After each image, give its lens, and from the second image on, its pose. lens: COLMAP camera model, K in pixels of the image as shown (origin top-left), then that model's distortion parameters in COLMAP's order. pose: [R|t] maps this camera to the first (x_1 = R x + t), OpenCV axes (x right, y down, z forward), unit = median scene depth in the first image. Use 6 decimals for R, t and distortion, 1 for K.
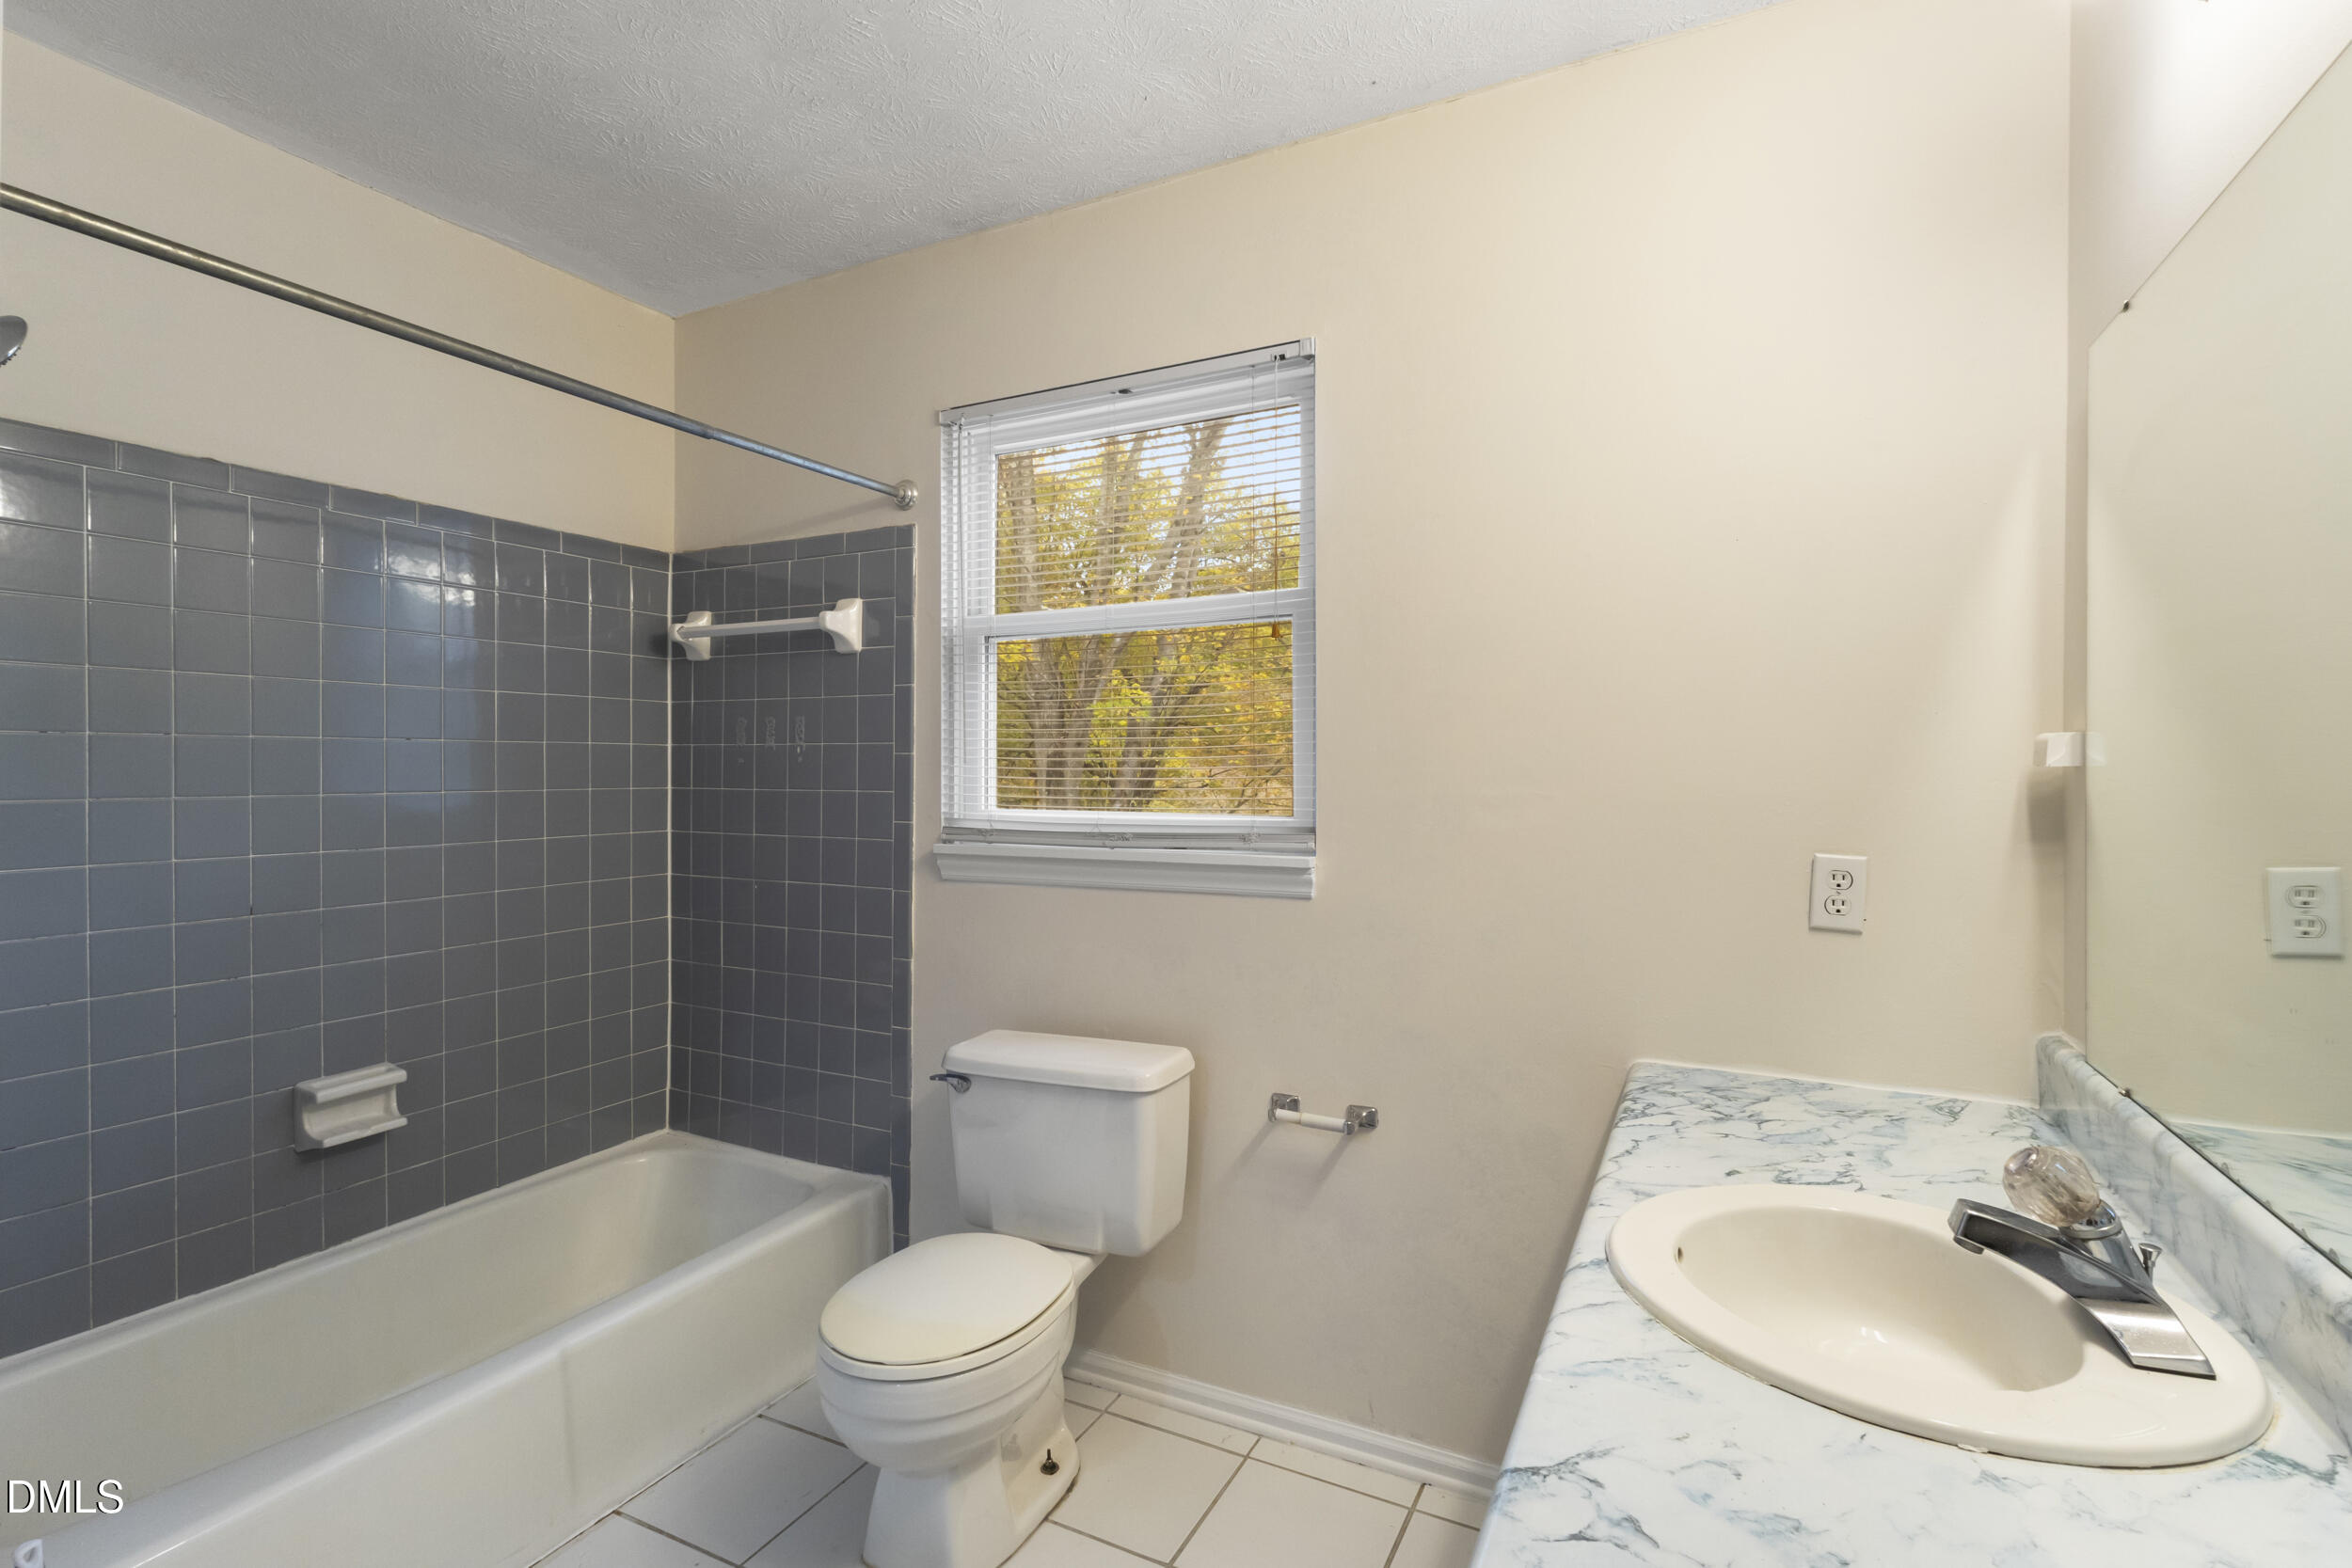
lens RADIAL K [[1080.3, 0, 1180.6], [0, 1080.3, 782.2], [0, 0, 1]] dist [0.002532, 0.000500]
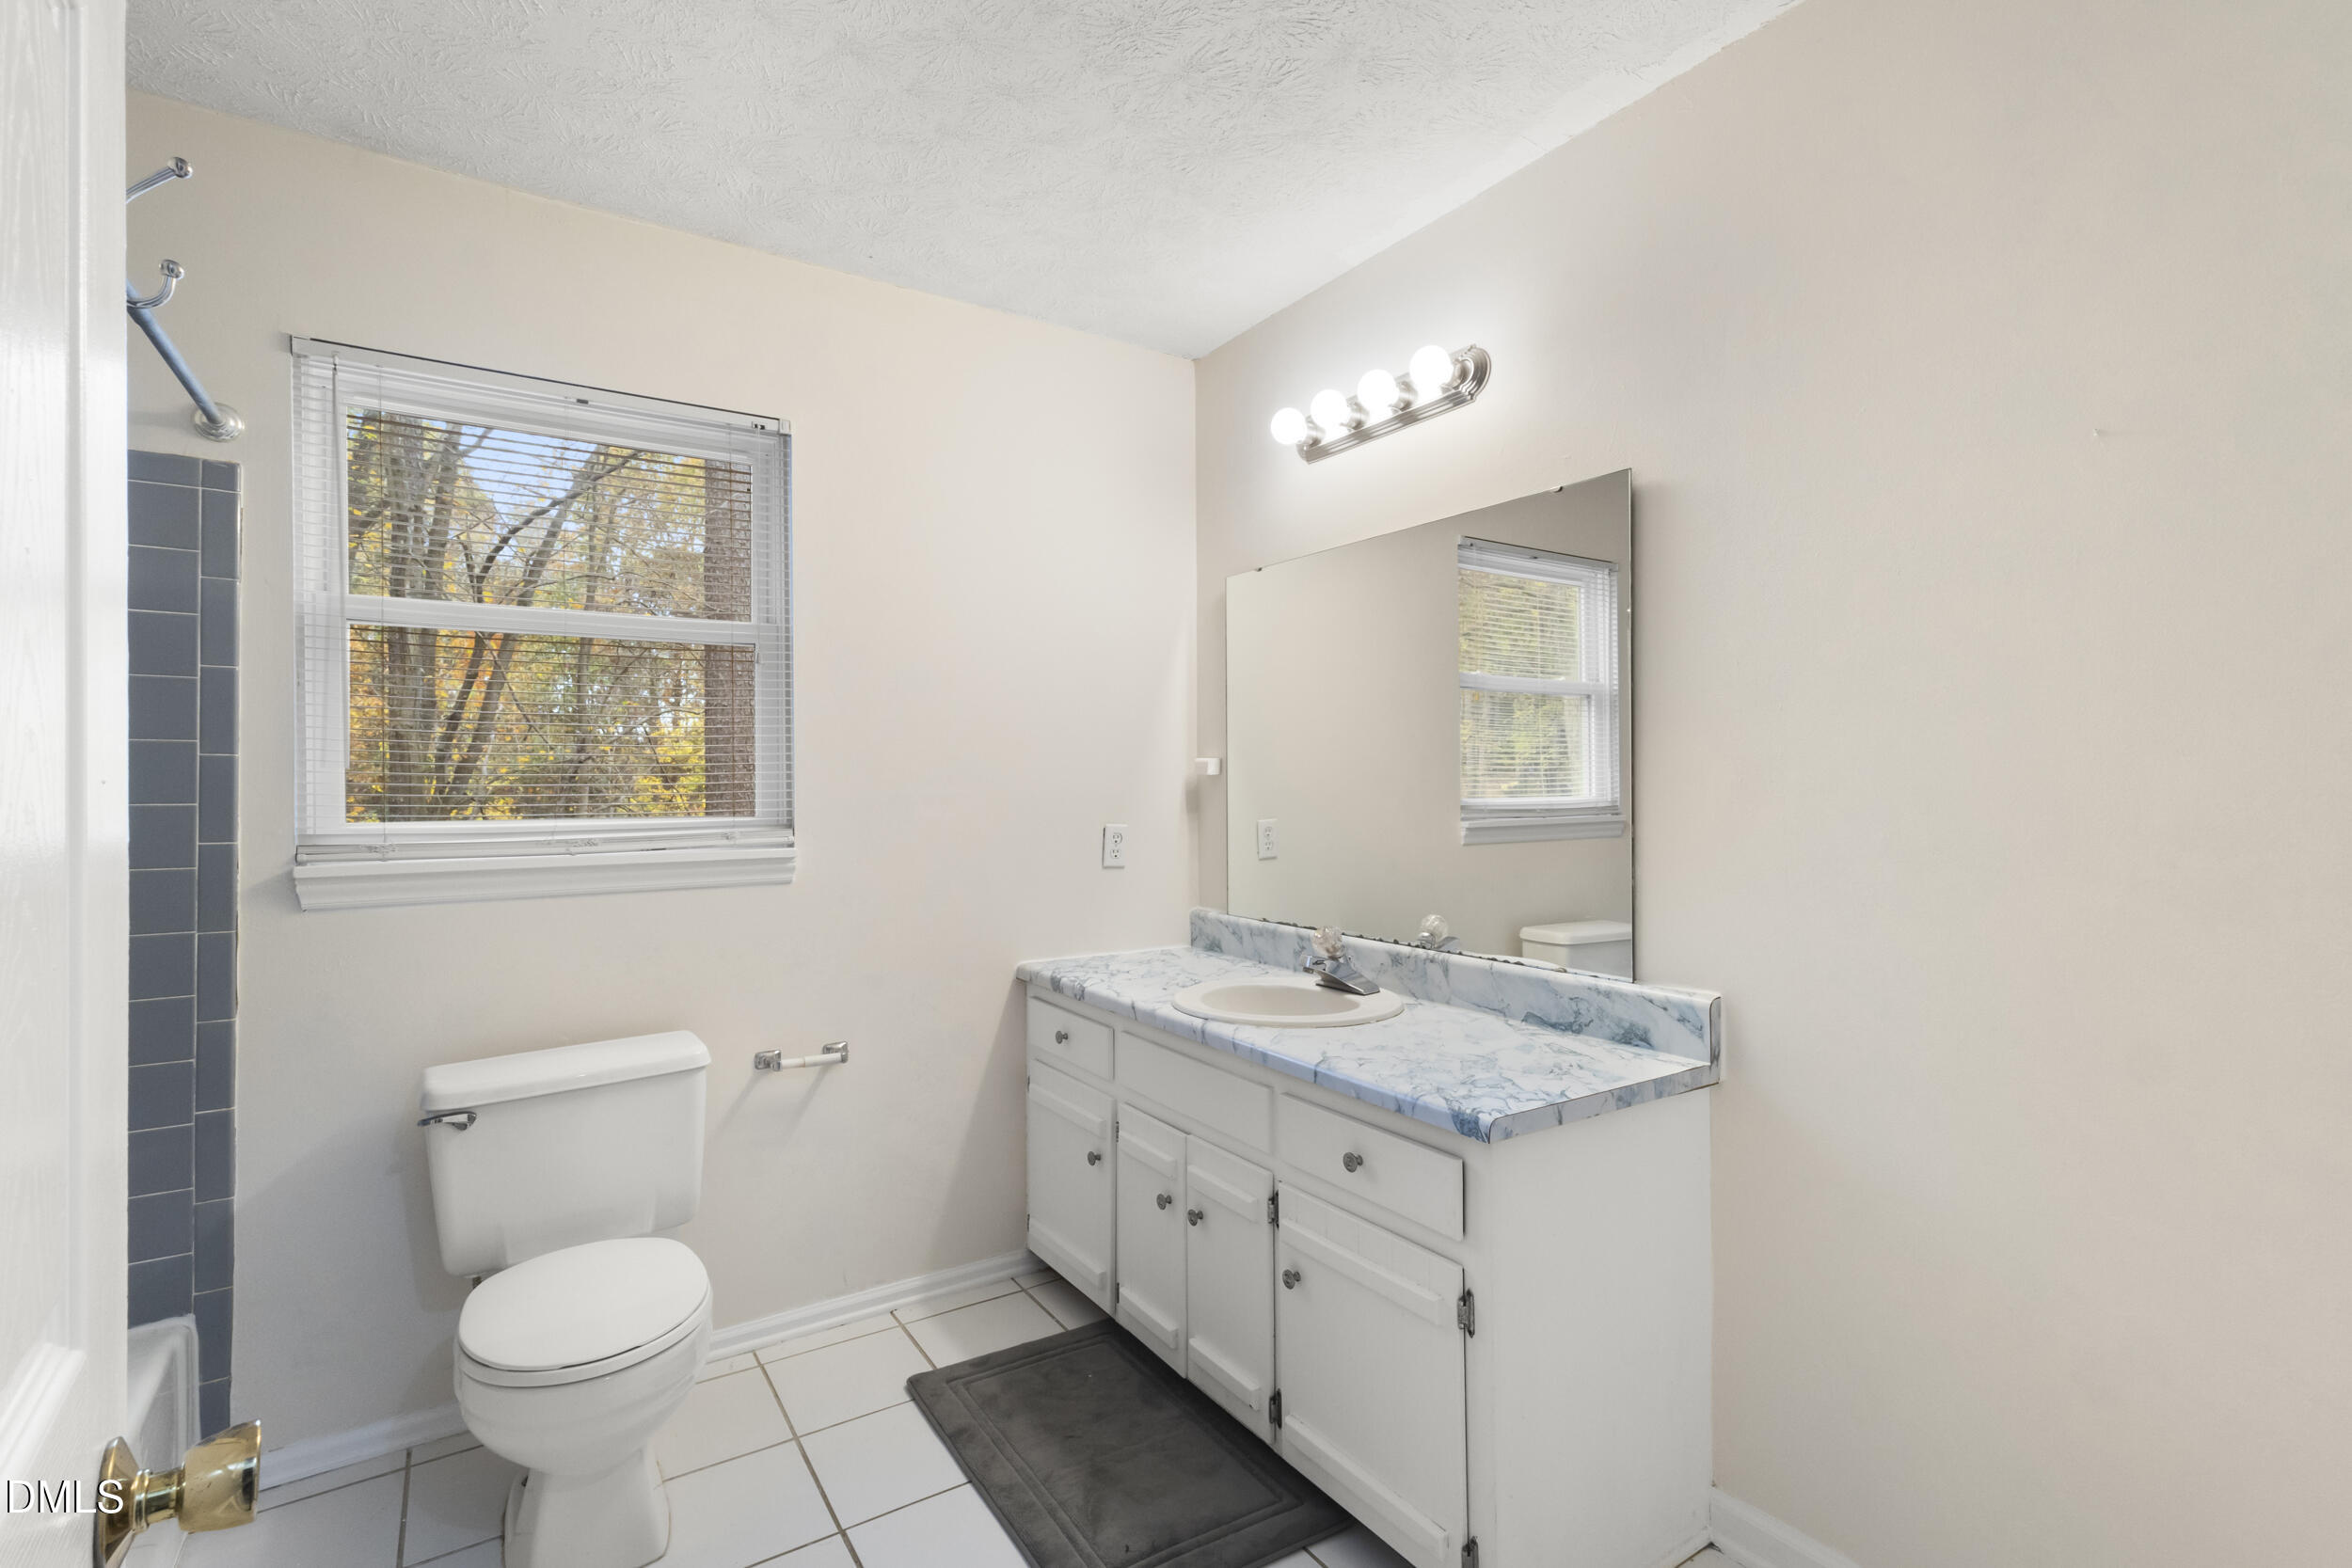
lens RADIAL K [[1080.3, 0, 1180.6], [0, 1080.3, 782.2], [0, 0, 1]] dist [0.002532, 0.000500]
pose [[0.495883, -0.000700, 0.868389, -0.710509], [0.013329, 0.999888, -0.006805, 0.009343], [-0.868287, 0.014949, 0.495837, 0.020284]]
